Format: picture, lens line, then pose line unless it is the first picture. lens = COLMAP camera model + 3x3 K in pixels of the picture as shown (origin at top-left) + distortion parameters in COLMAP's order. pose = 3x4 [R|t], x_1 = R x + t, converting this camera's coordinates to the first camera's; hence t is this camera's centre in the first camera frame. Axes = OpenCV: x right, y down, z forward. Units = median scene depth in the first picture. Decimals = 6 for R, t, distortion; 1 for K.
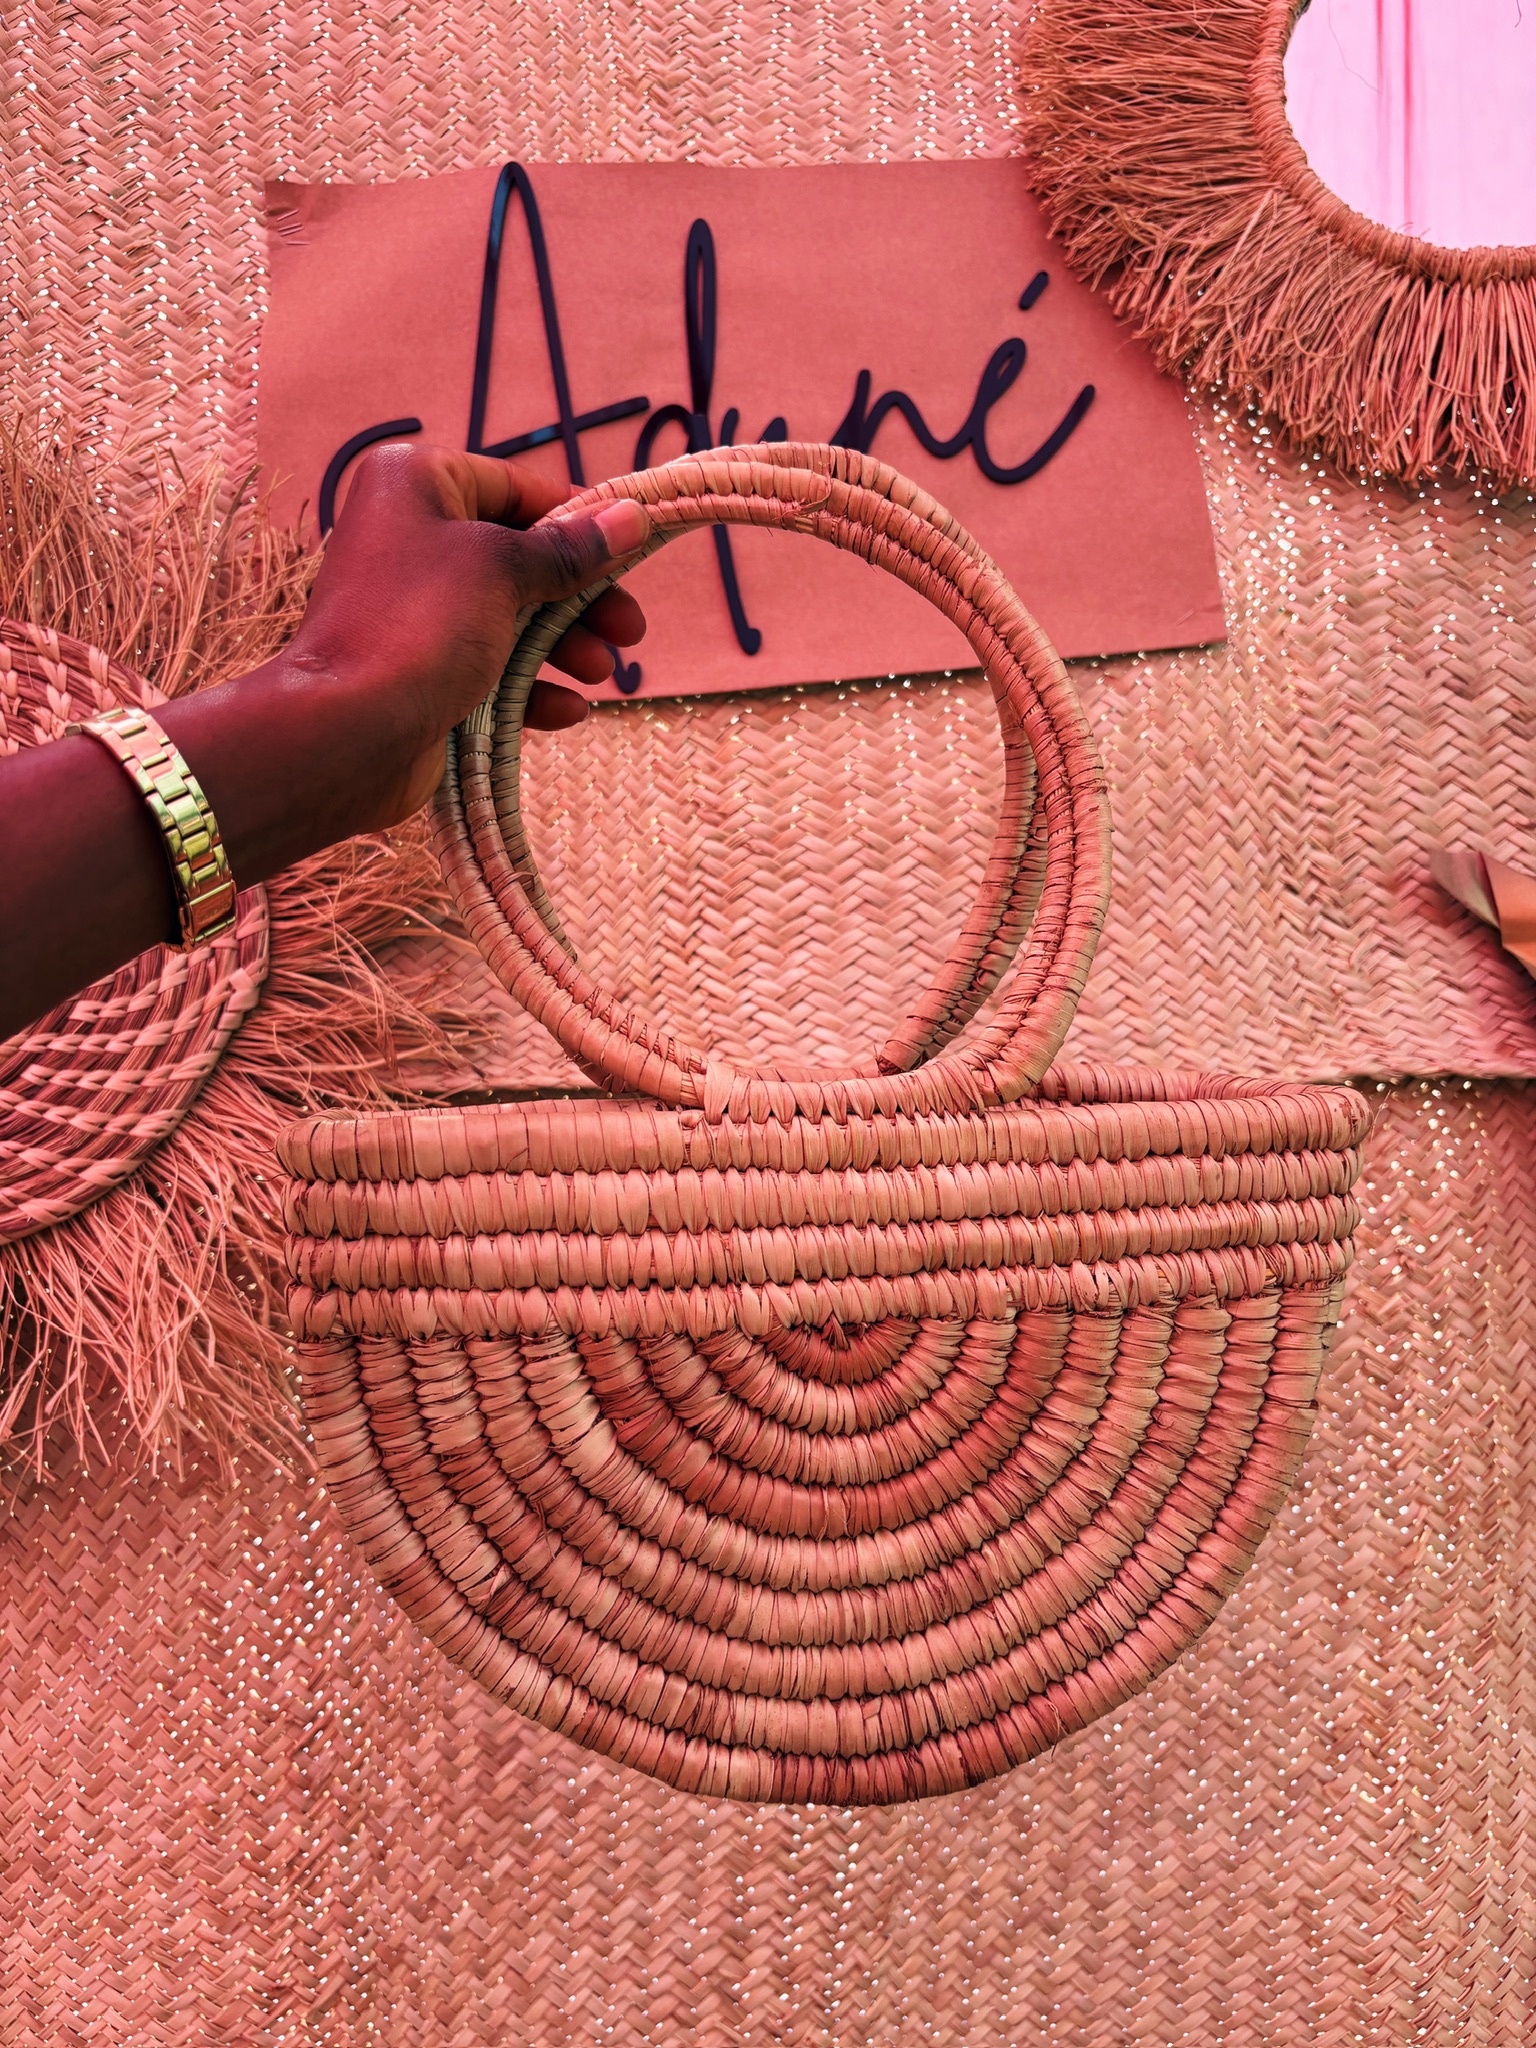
lens RADIAL K [[1688.3, 0, 739.6], [0, 1688.3, 1000.3], [0, 0, 1]] dist [0.007124, 0.004483]
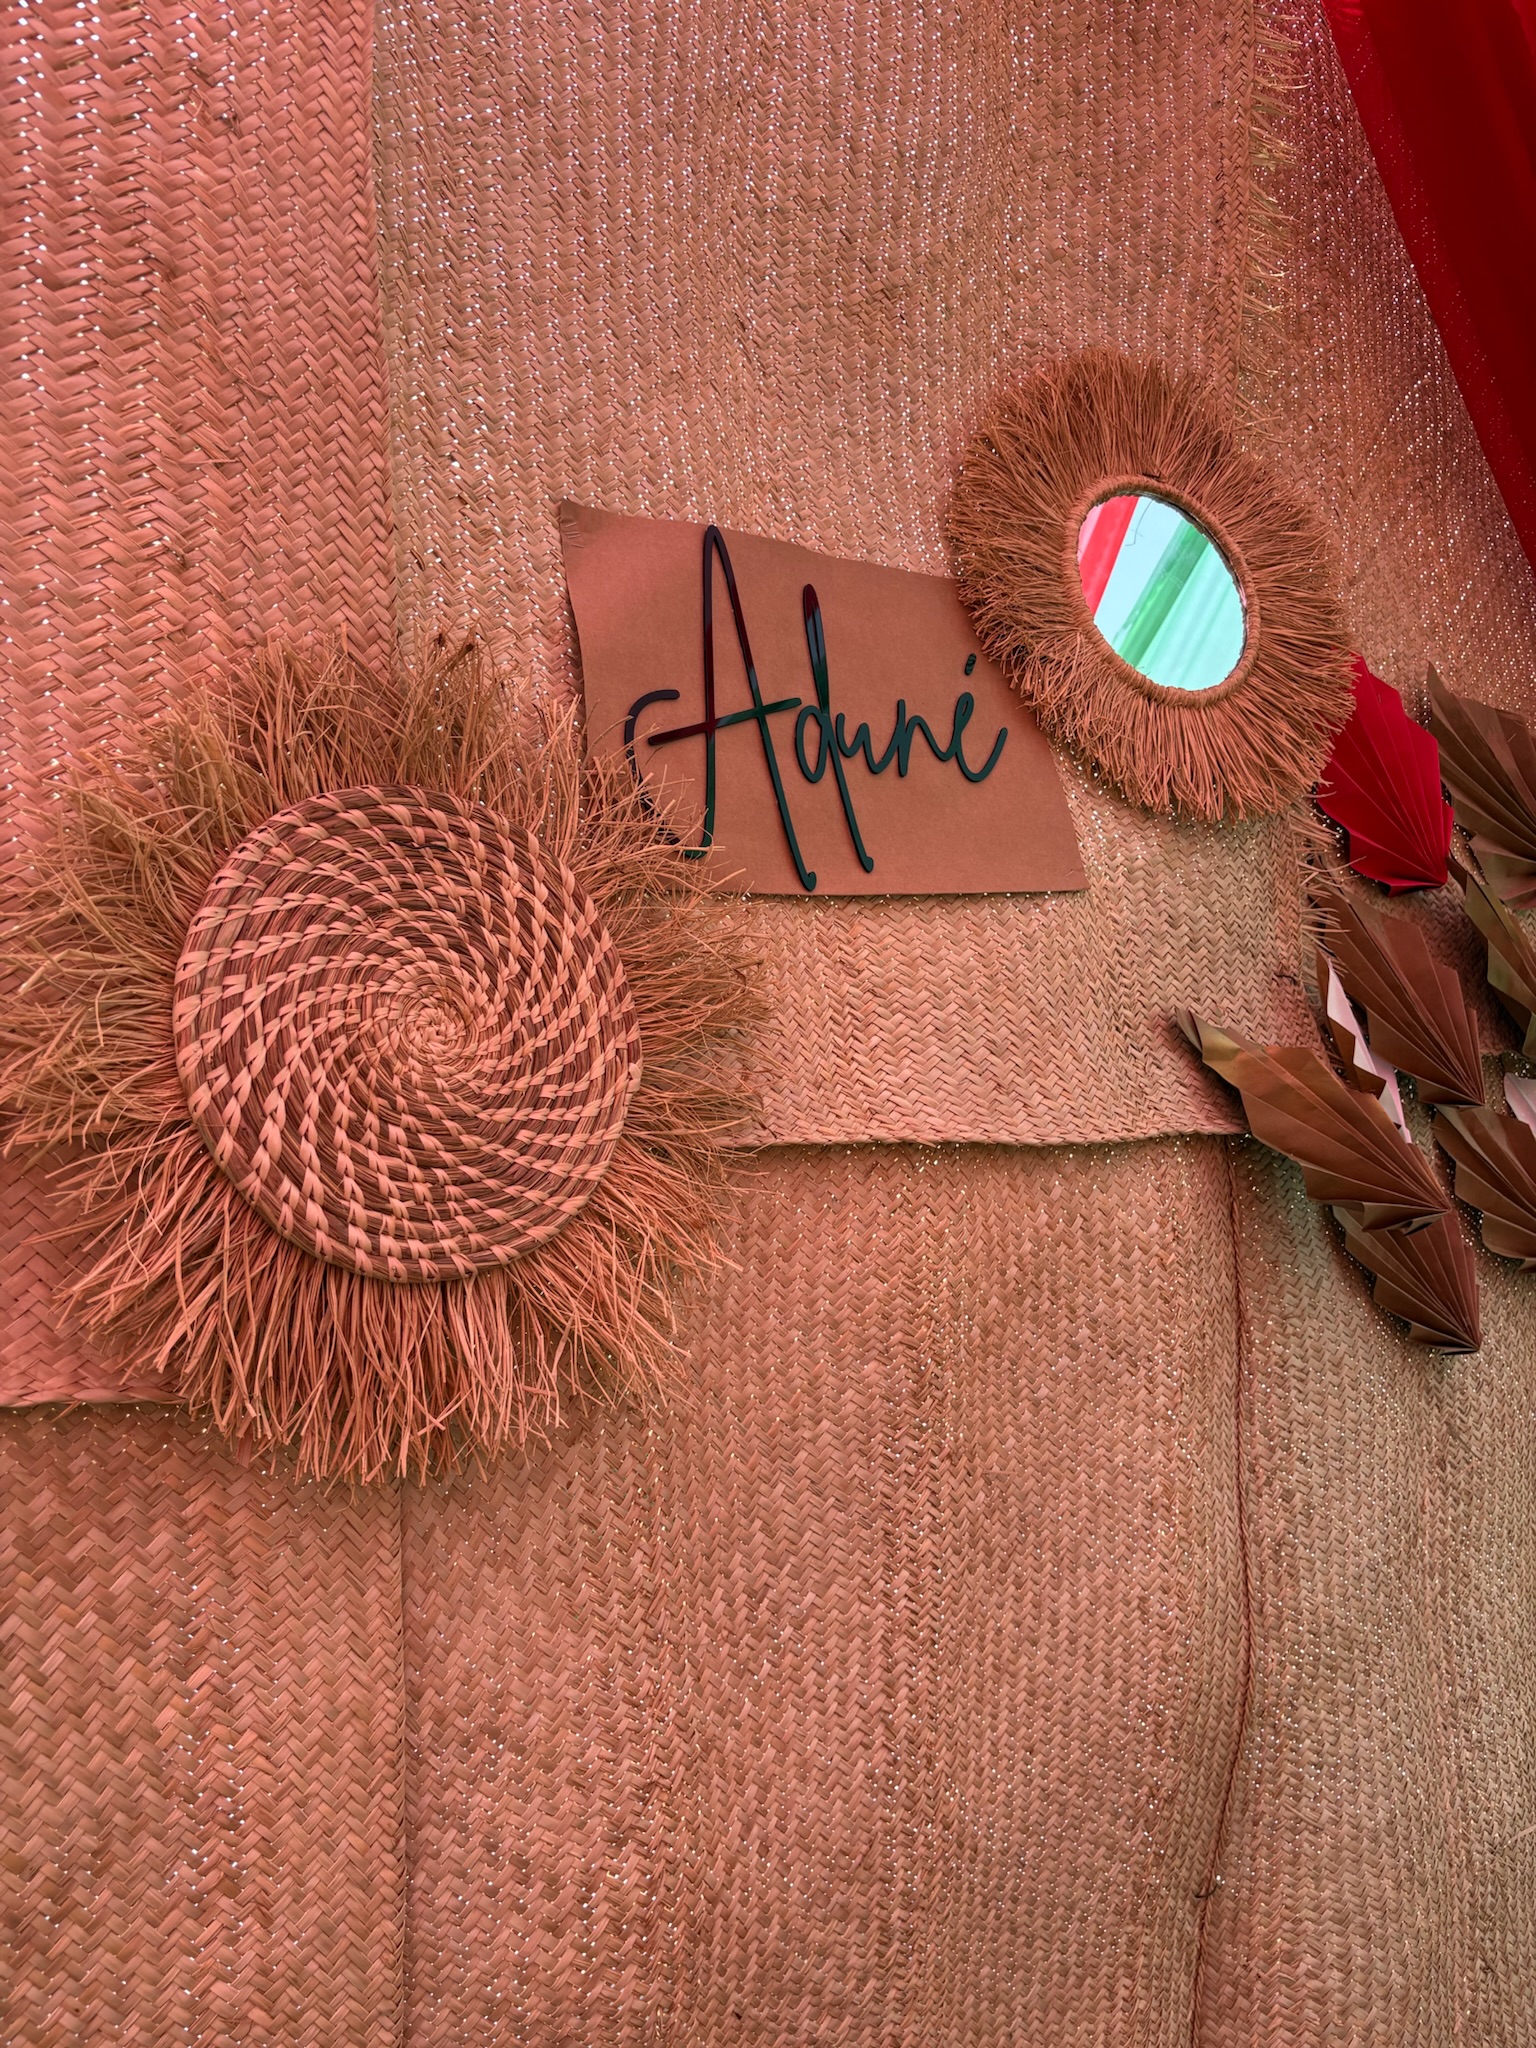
lens RADIAL K [[1517.1, 0, 713.2], [0, 1517.1, 1049.4], [0, 0, 1]] dist [0.087608, -0.110393]
pose [[0.838788, 0.023810, 0.543937, -0.905063], [-0.003931, 0.999282, -0.037680, 0.017176], [-0.544444, 0.029467, 0.838280, -0.119677]]
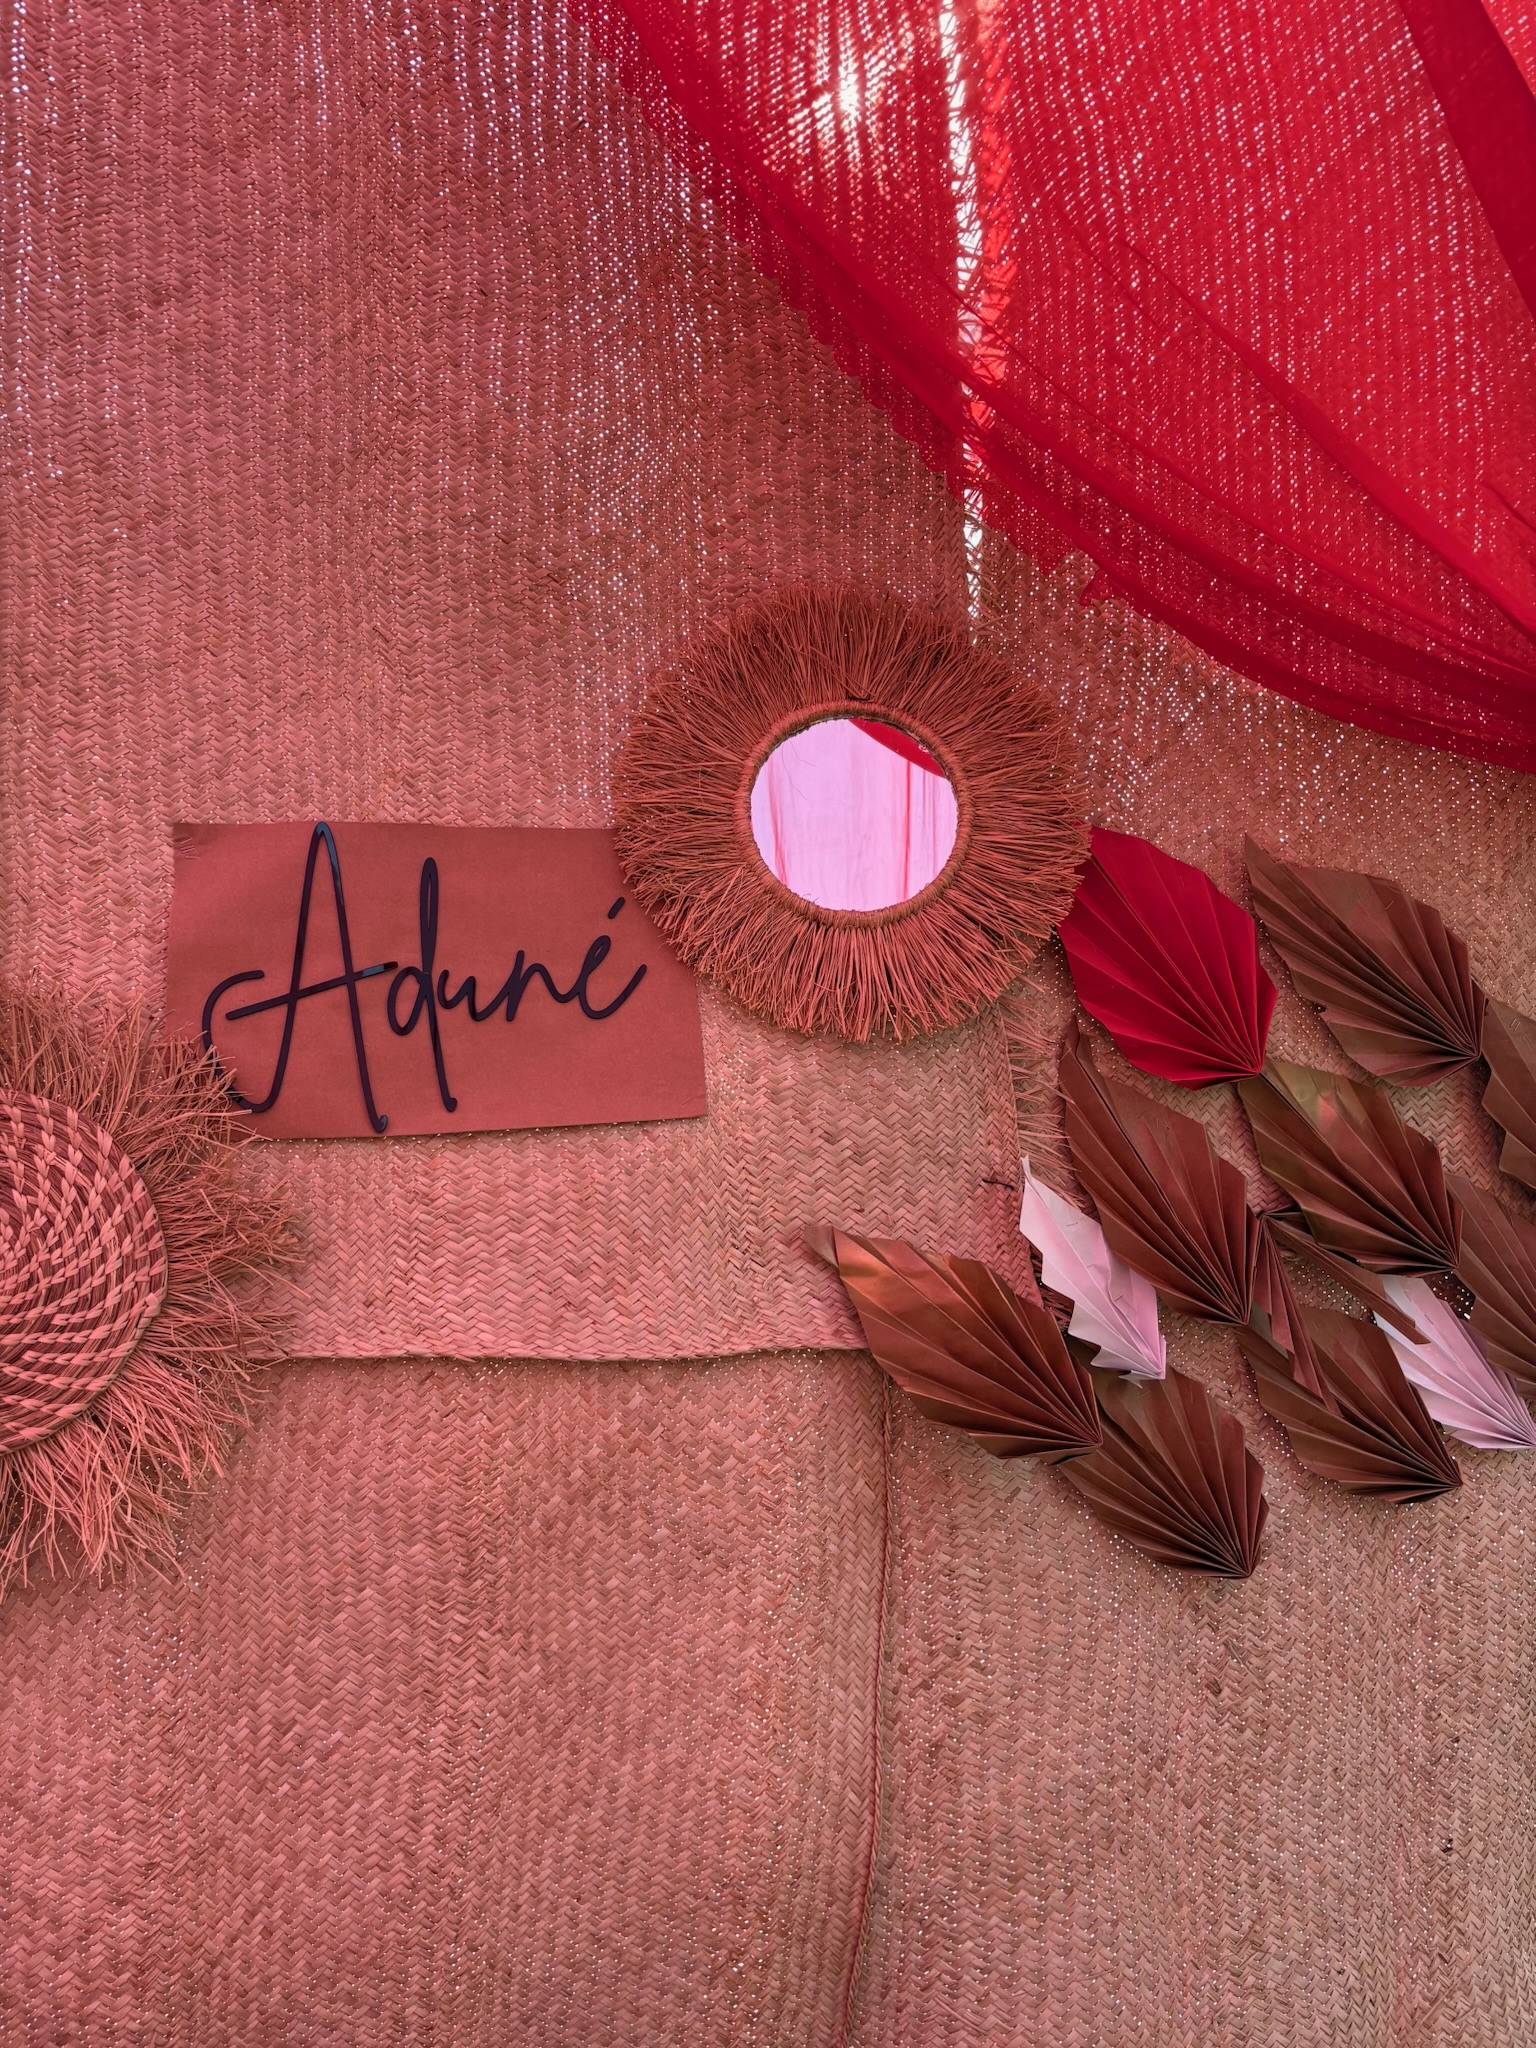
lens RADIAL K [[1564.4, 0, 772.8], [0, 1564.4, 1035.9], [0, 0, 1]] dist [0.042093, -0.071395]
pose [[0.979576, 0.034280, 0.198131, 0.010032], [-0.030324, 0.999276, -0.022968, -0.262856], [-0.198775, 0.016491, 0.979906, -0.743362]]
